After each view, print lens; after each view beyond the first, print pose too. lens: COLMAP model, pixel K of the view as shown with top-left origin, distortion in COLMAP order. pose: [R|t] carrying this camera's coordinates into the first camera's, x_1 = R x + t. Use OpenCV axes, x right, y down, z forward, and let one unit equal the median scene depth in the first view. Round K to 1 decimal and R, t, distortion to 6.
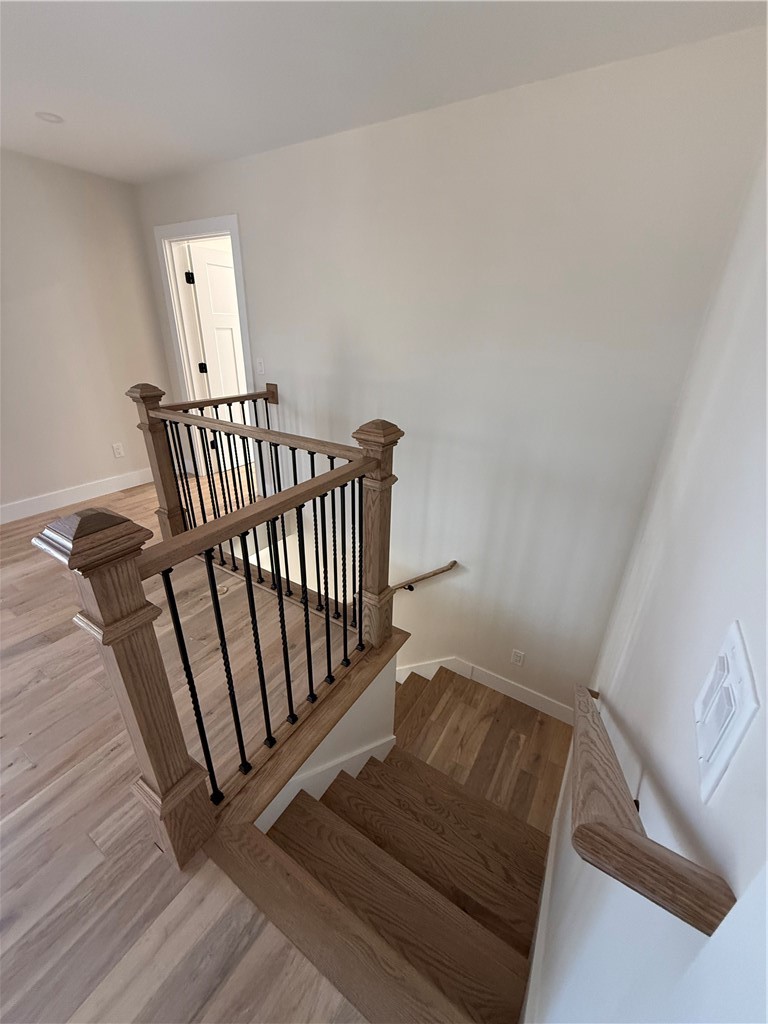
lens RADIAL K [[407.7, 0, 384.0], [0, 407.7, 513.5], [0, 0, 1]] dist [-0.000090, 0.000347]
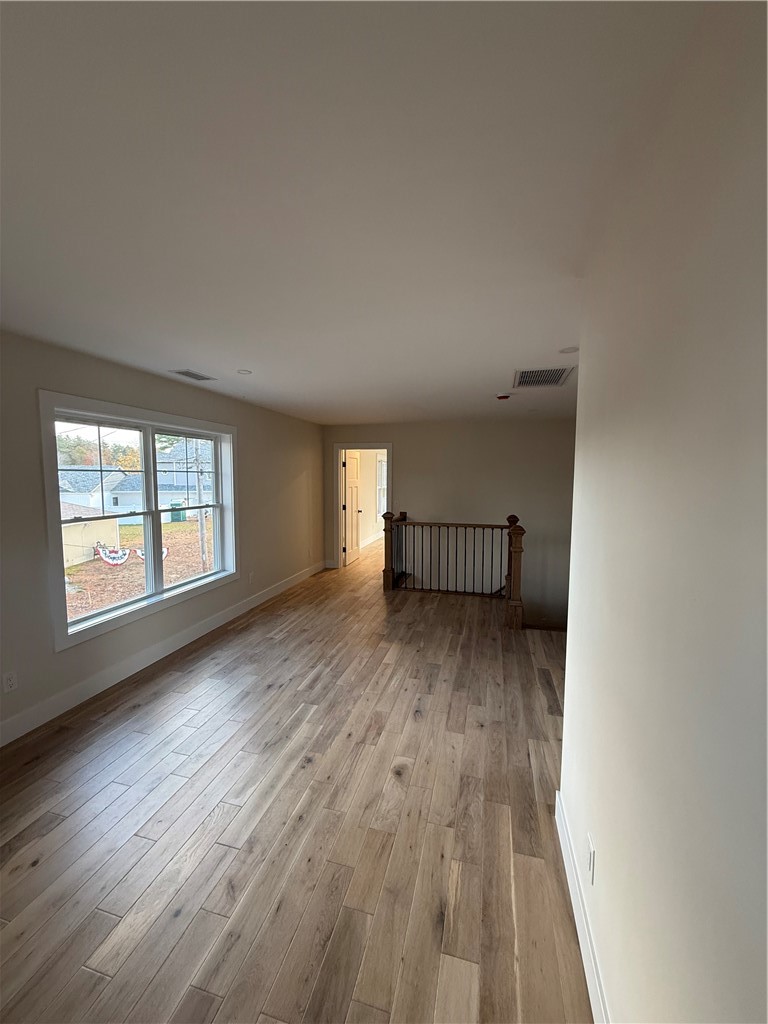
lens RADIAL K [[407.7, 0, 383.5], [0, 407.7, 507.6], [0, 0, 1]] dist [-0.000090, 0.000347]
pose [[0.955056, -0.050282, 0.292130, -1.033252], [0.145846, 0.937678, -0.315418, 0.317388], [-0.258064, 0.343848, 0.902868, -0.897092]]
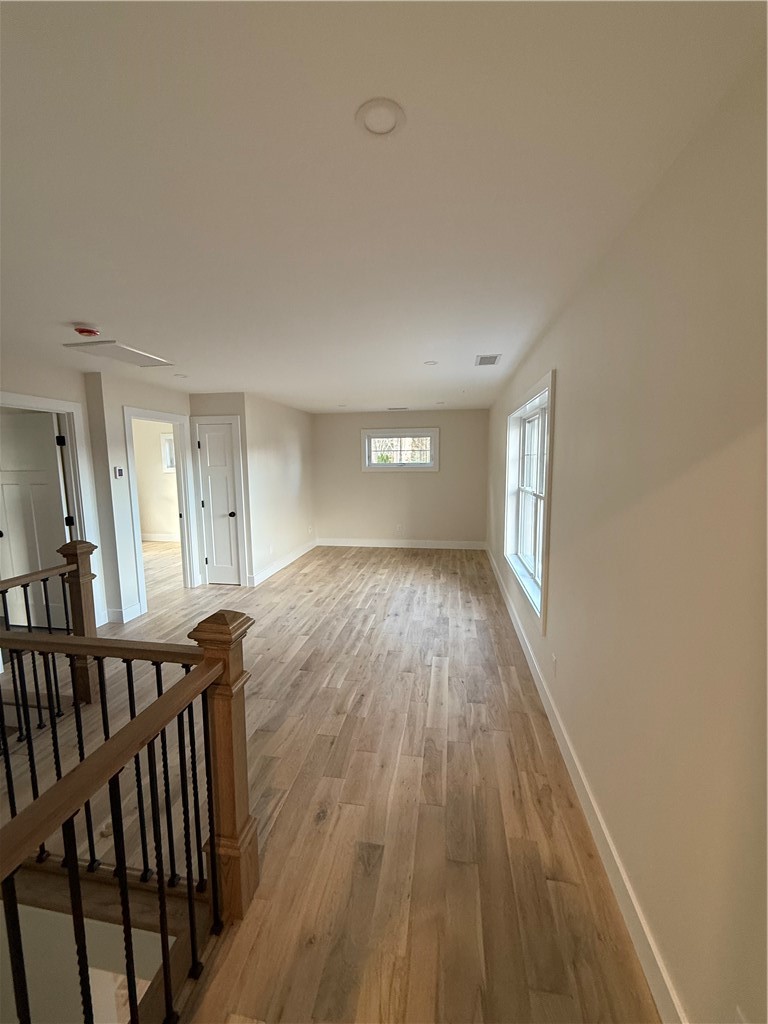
lens RADIAL K [[407.7, 0, 383.5], [0, 407.7, 510.5], [0, 0, 1]] dist [-0.000090, 0.000347]
pose [[-0.922075, 0.025858, -0.386145, -0.455746], [-0.177671, 0.858123, 0.481725, -0.604252], [0.343817, 0.512793, -0.786659, 1.170741]]
